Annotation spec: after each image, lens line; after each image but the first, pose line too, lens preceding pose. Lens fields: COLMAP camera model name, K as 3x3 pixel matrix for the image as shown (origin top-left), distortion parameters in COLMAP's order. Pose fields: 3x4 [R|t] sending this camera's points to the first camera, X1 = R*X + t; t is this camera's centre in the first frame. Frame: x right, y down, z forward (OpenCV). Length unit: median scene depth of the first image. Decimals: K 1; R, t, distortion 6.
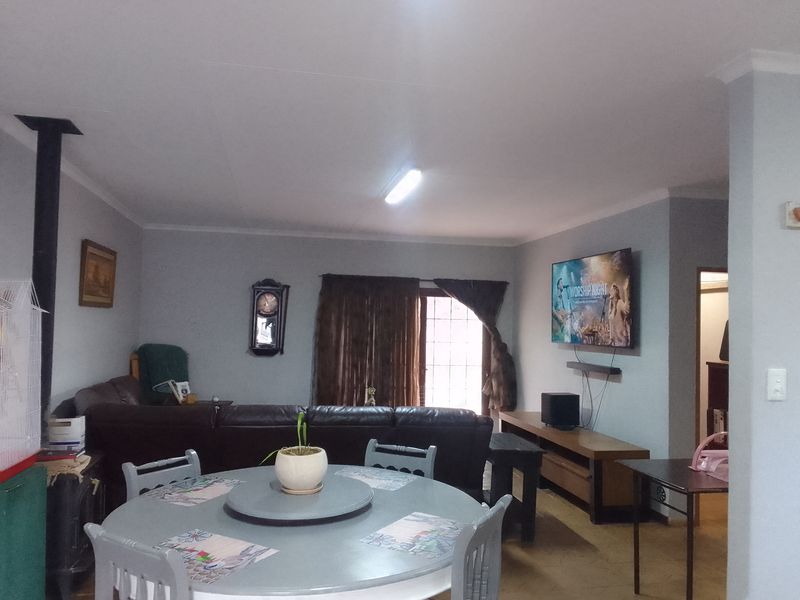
lens RADIAL K [[655.4, 0, 400.0], [0, 655.4, 300.0], [0, 0, 1]] dist [0.137511, -0.002308]
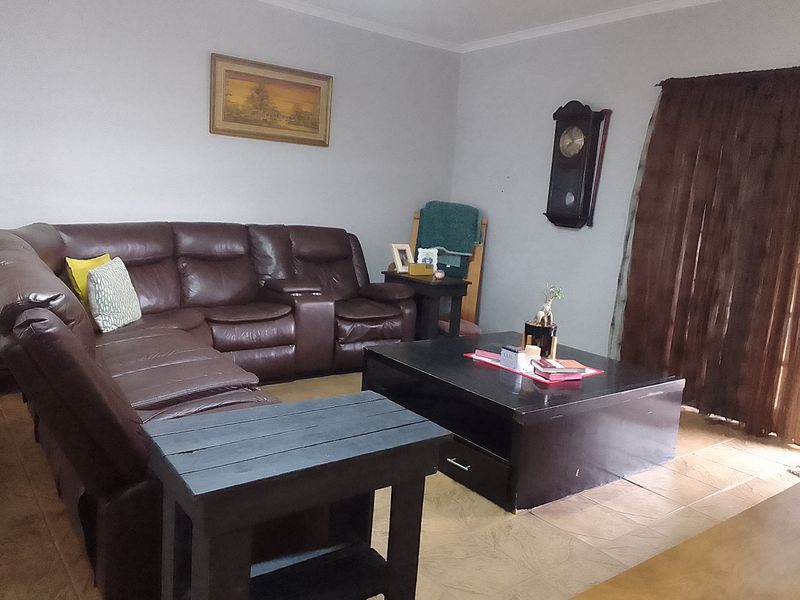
lens RADIAL K [[655.4, 0, 400.0], [0, 655.4, 300.0], [0, 0, 1]] dist [0.137511, -0.002308]
pose [[0.459665, 0.150110, -0.875314, 0.302309], [-0.019361, 0.987071, 0.159108, 0.054765], [0.887881, -0.056190, 0.456629, 0.549963]]
